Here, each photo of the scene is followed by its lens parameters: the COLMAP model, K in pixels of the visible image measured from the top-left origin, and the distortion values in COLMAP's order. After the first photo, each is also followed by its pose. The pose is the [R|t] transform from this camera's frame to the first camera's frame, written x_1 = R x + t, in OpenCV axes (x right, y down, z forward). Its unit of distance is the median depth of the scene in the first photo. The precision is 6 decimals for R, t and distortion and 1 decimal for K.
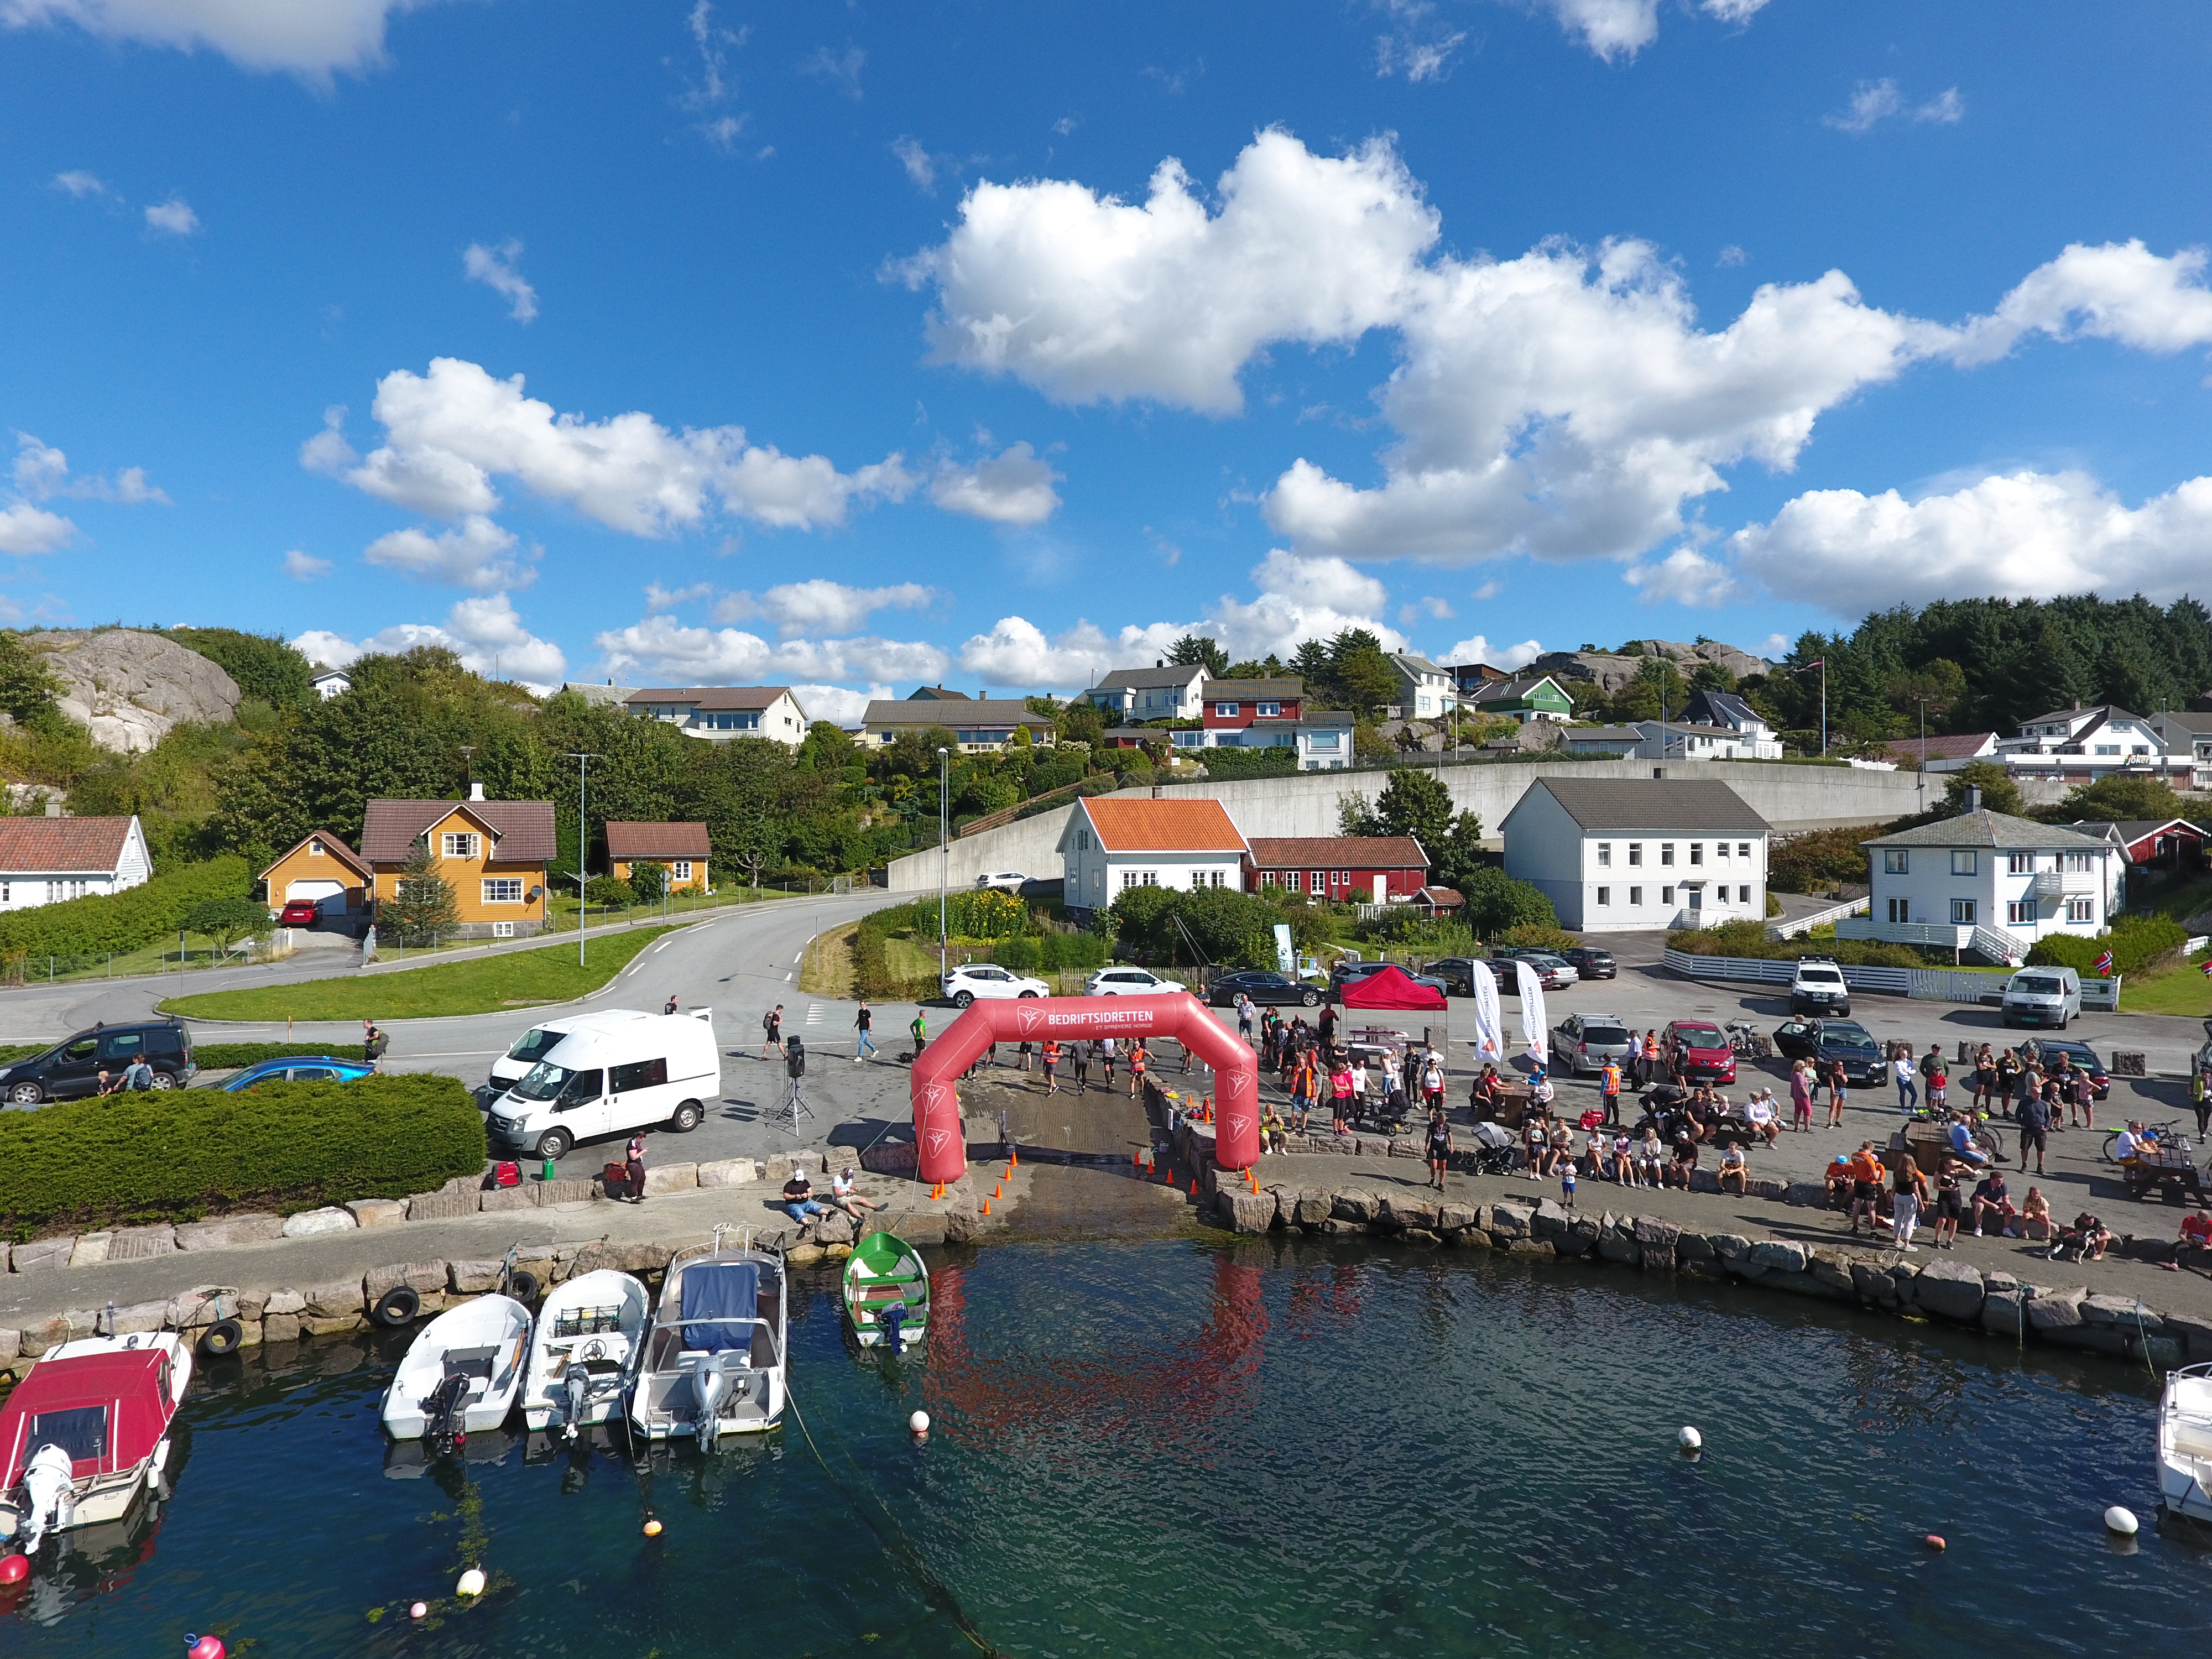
lens RADIAL K [[1307.6, 0, 1109.3], [0, 1307.6, 834.3], [0, 0, 1]] dist [-0.005820, 0.000043]
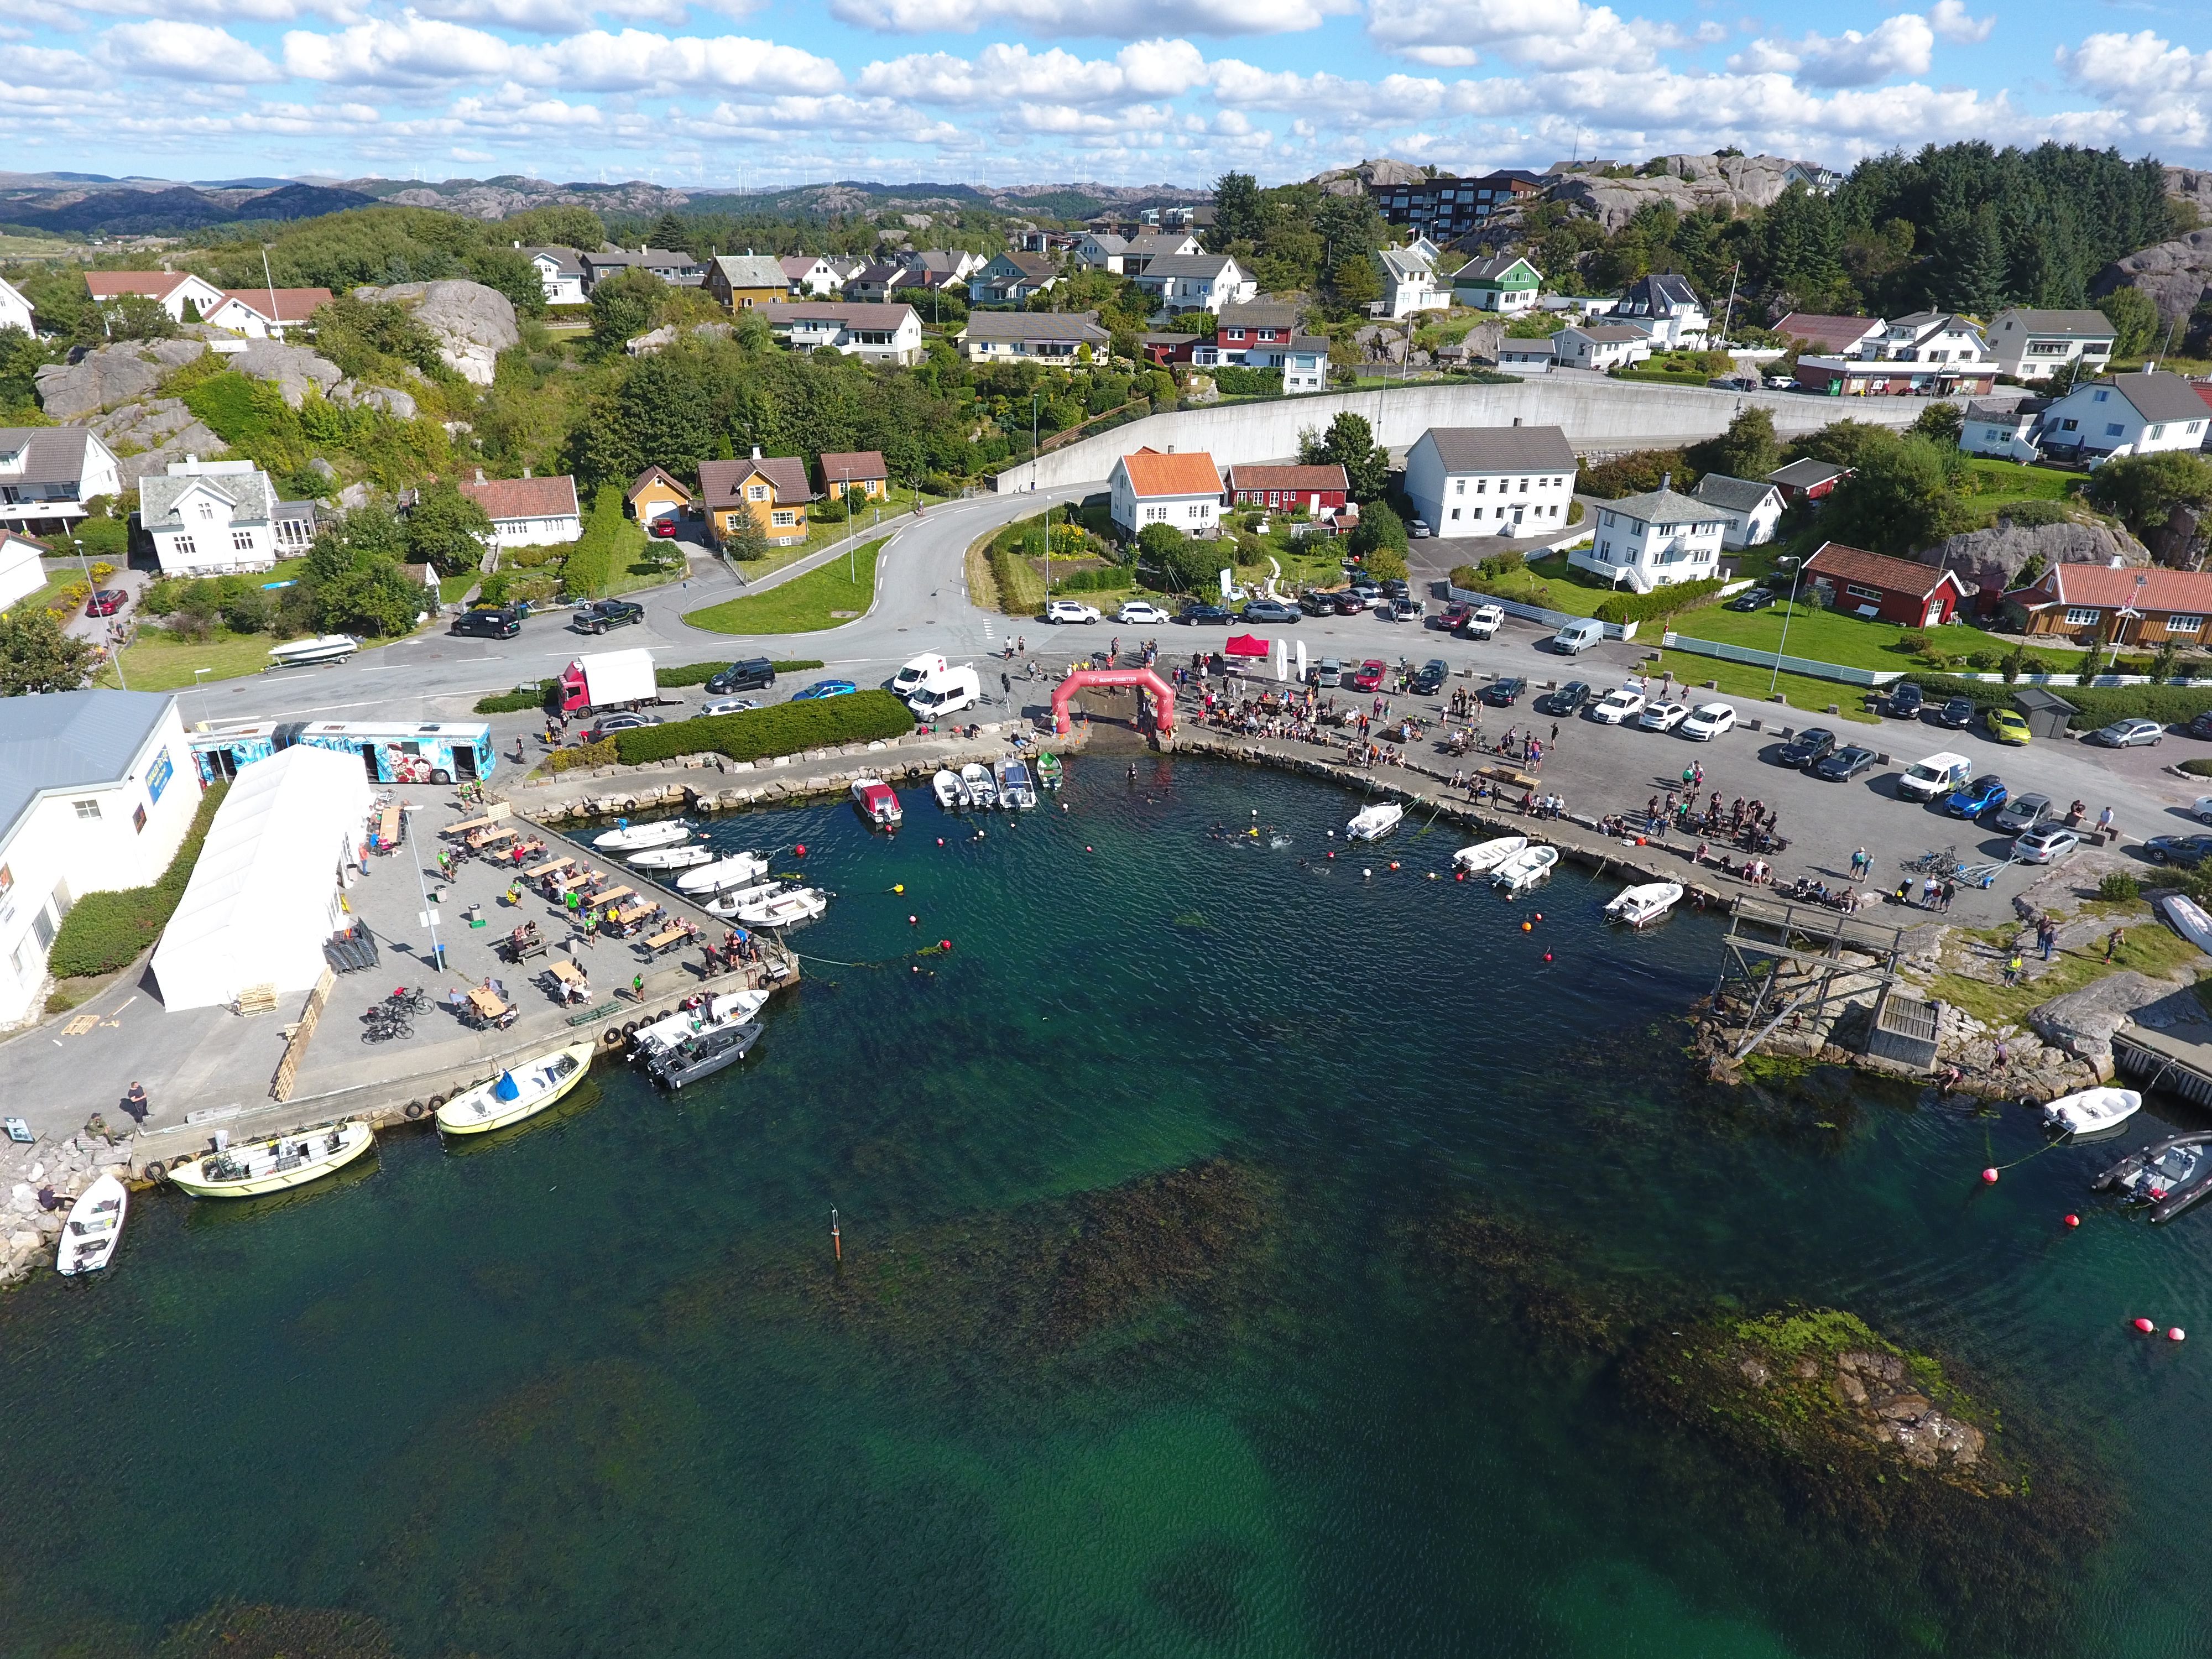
lens RADIAL K [[1270.2, 0, 1098.2], [0, 1270.2, 825.5], [0, 0, 1]] dist [-0.003263, 0.000775]
pose [[0.998325, 0.033100, -0.047443, 0.032906], [-0.009914, 0.905887, 0.423403, -0.251503], [0.056993, -0.422223, 0.904698, -0.553764]]
